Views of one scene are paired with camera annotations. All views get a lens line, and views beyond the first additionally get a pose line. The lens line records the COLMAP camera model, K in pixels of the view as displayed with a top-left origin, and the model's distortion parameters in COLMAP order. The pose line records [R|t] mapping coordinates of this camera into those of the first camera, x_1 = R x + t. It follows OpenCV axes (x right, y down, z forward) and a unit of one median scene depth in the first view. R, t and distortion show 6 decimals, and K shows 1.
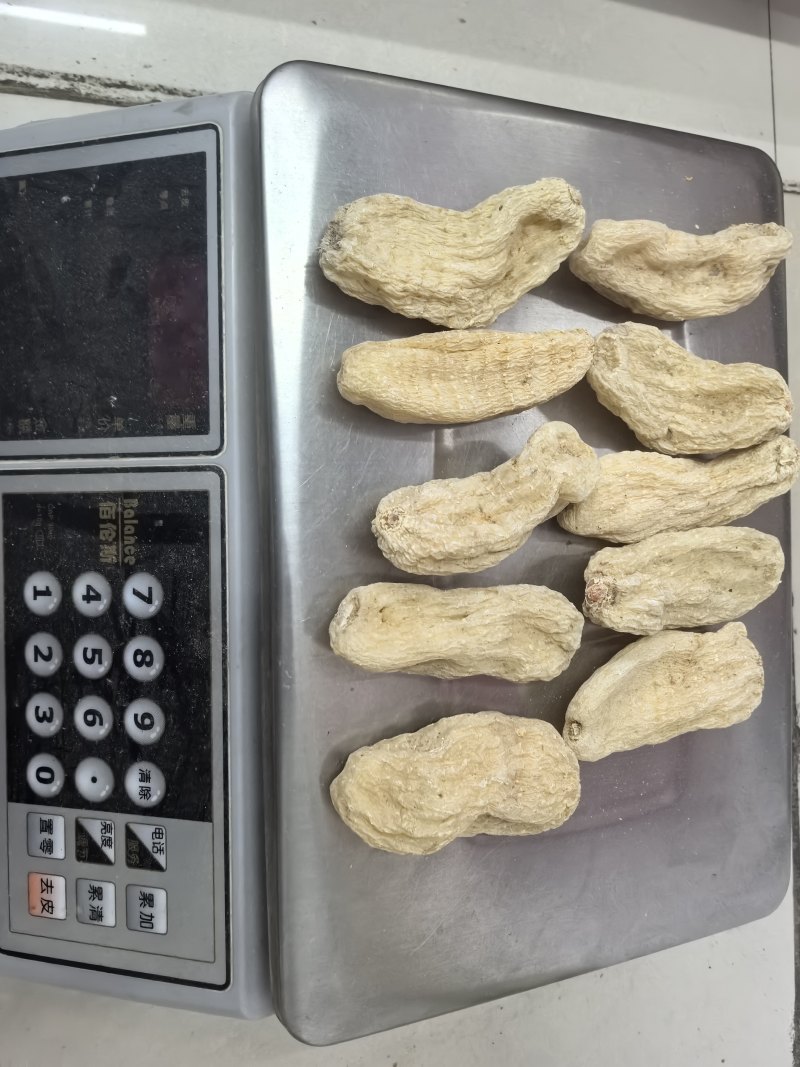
lens RADIAL K [[862.0, 0, 400.2], [0, 862.0, 521.2], [0, 0, 1]] dist [0.010786, -0.047053]
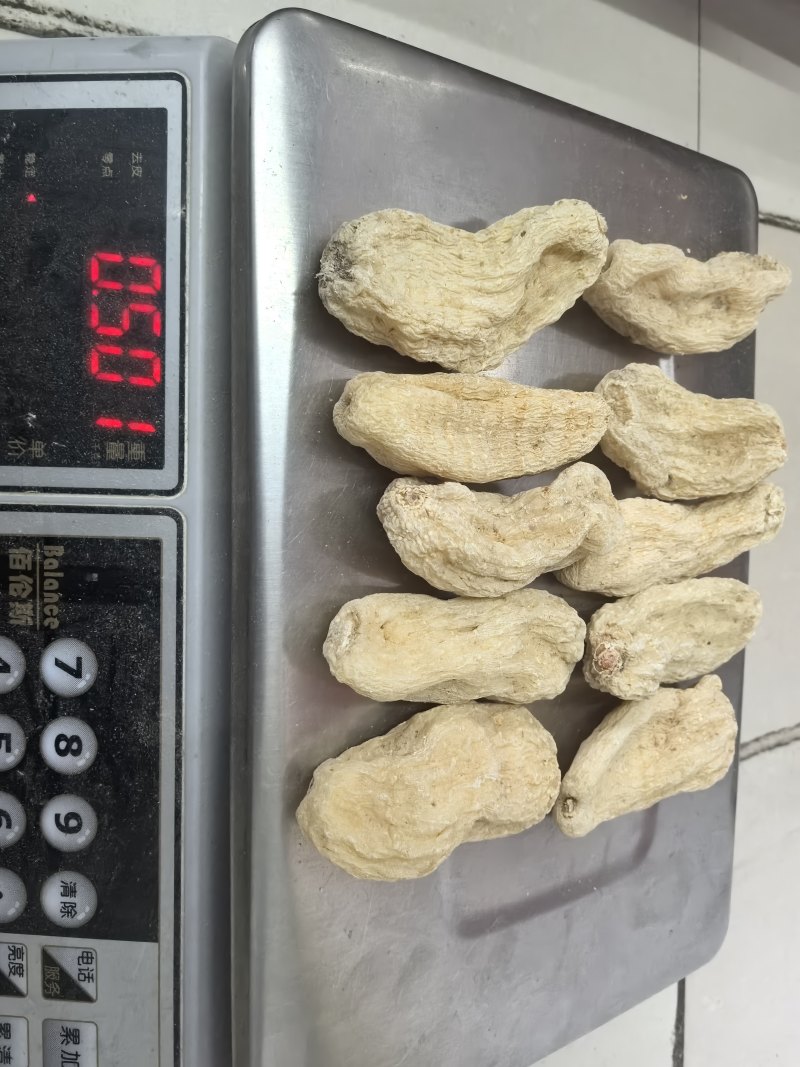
lens RADIAL K [[872.8, 0, 400.0], [0, 872.8, 533.5], [0, 0, 1]] dist [-0.000312, -0.037914]
pose [[0.976634, 0.018077, 0.214148, -0.173035], [-0.027574, 0.998760, 0.041443, -0.077610], [-0.213133, -0.046379, 0.975922, 0.157080]]
